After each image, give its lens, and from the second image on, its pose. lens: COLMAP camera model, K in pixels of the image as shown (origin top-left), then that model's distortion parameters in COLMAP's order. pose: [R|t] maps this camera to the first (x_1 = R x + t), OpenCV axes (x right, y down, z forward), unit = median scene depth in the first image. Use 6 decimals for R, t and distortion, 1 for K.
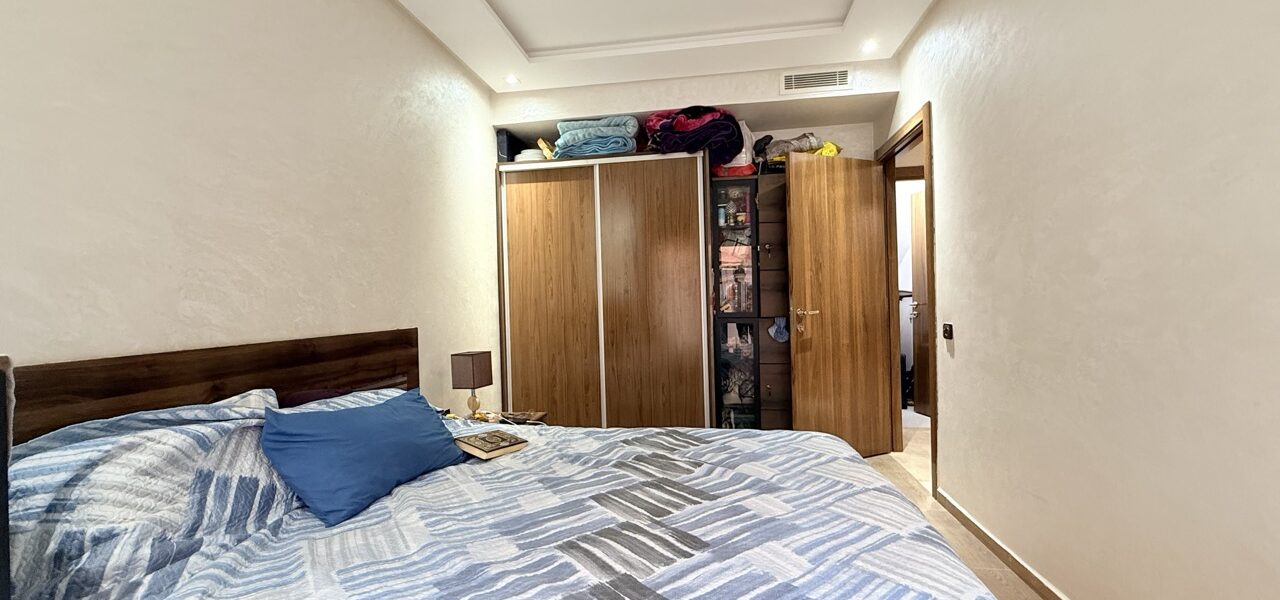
lens RADIAL K [[514.8, 0, 638.3], [0, 514.8, 299.8], [0, 0, 1]] dist [0.000038, 0.000548]
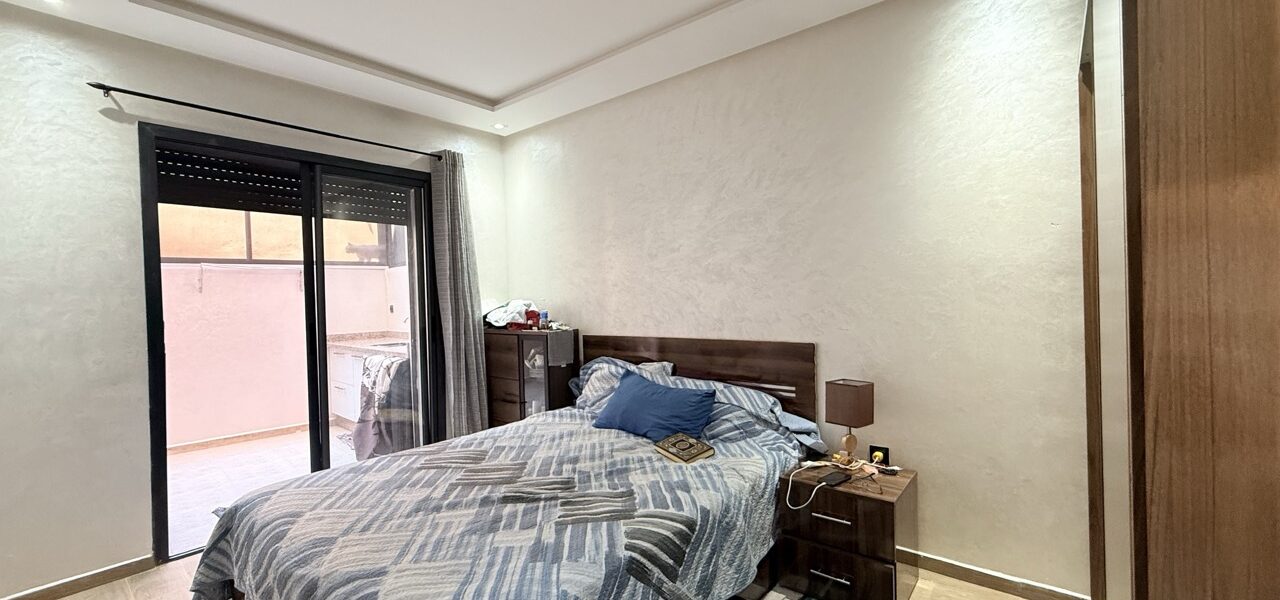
lens RADIAL K [[514.8, 0, 635.1], [0, 514.8, 301.8], [0, 0, 1]] dist [0.000038, 0.000548]
pose [[-0.511661, 0.051119, -0.857666, 0.785642], [0.040084, 0.998562, 0.035604, -0.099444], [0.858252, -0.016161, -0.512974, 1.587911]]
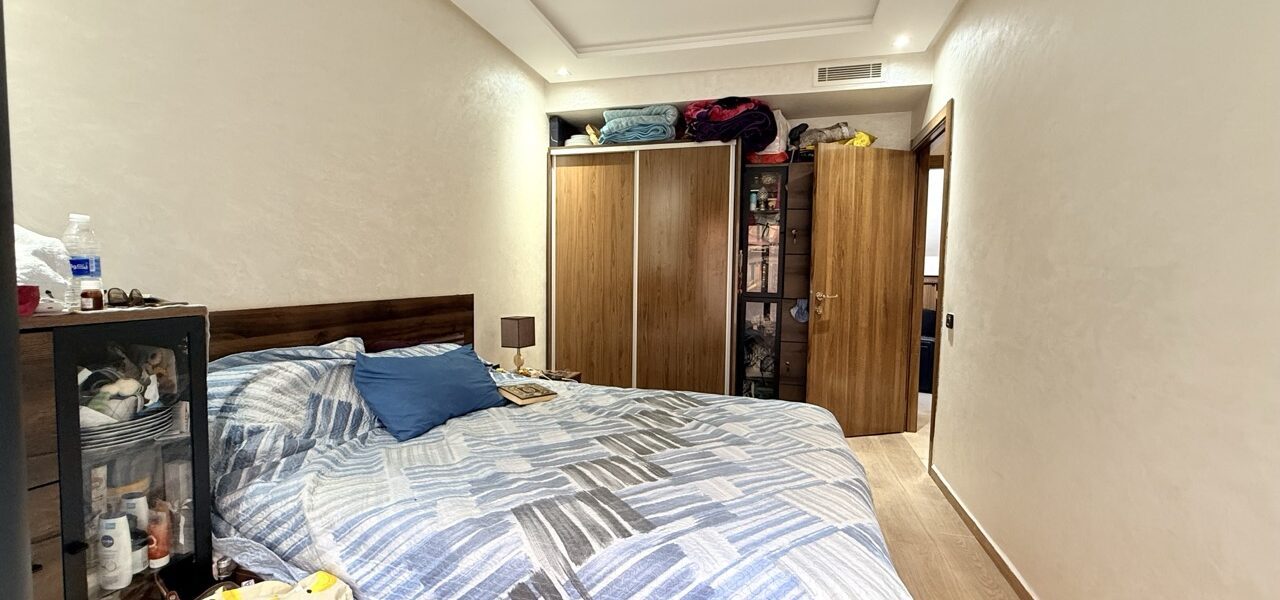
lens RADIAL K [[514.8, 0, 638.0], [0, 514.8, 300.7], [0, 0, 1]] dist [0.000038, 0.000548]
pose [[0.992147, 0.049102, -0.115039, 0.108756], [-0.042137, 0.997173, 0.062207, -0.026141], [0.117768, -0.056871, 0.991411, -0.169967]]
